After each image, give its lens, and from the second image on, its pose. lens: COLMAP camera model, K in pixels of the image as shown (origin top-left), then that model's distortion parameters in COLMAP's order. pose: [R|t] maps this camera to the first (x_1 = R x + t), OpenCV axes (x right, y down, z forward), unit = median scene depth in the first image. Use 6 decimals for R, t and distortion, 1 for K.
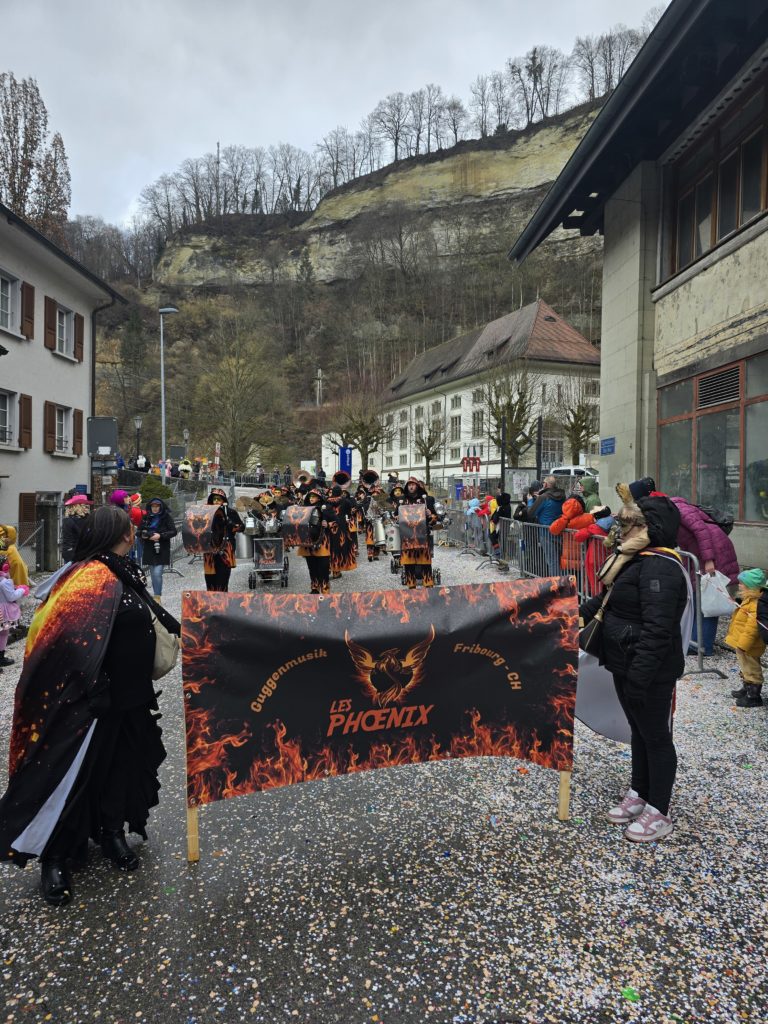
lens RADIAL K [[684.3, 0, 386.0], [0, 684.3, 513.5], [0, 0, 1]] dist [0.001568, -0.011718]
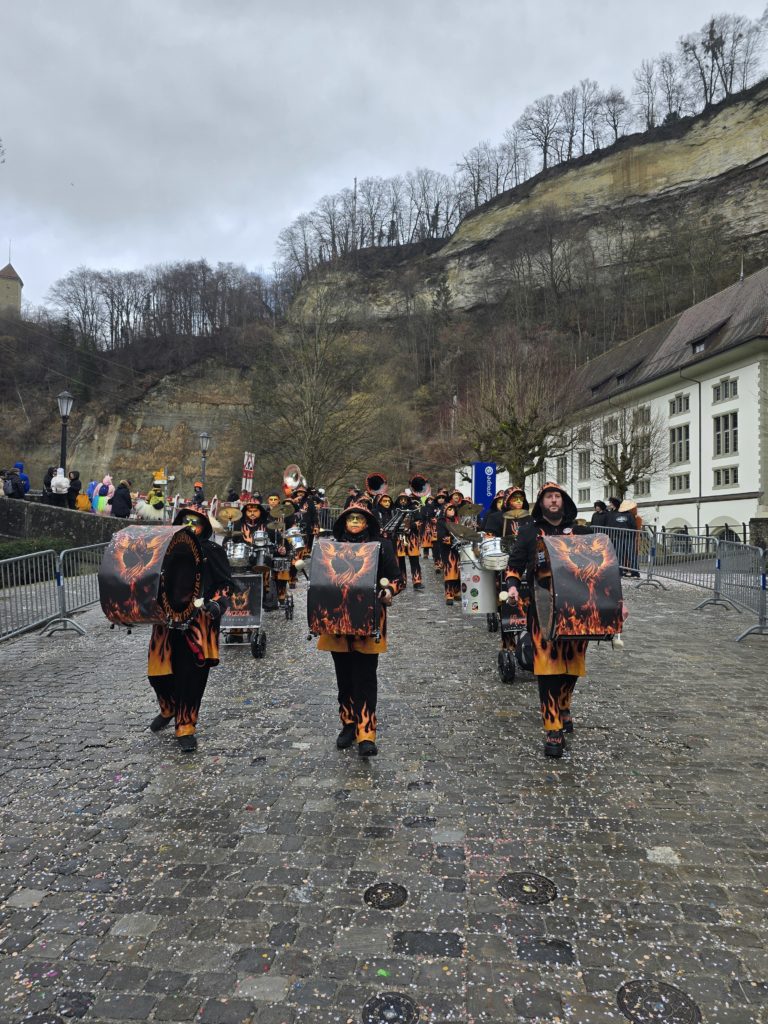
lens RADIAL K [[684.3, 0, 385.2], [0, 684.3, 514.7], [0, 0, 1]] dist [0.001568, -0.011718]
pose [[0.979281, 0.004605, -0.202453, -0.006579], [-0.017982, 0.997770, -0.064282, -0.004955], [0.201705, 0.066590, 0.977180, 0.117645]]
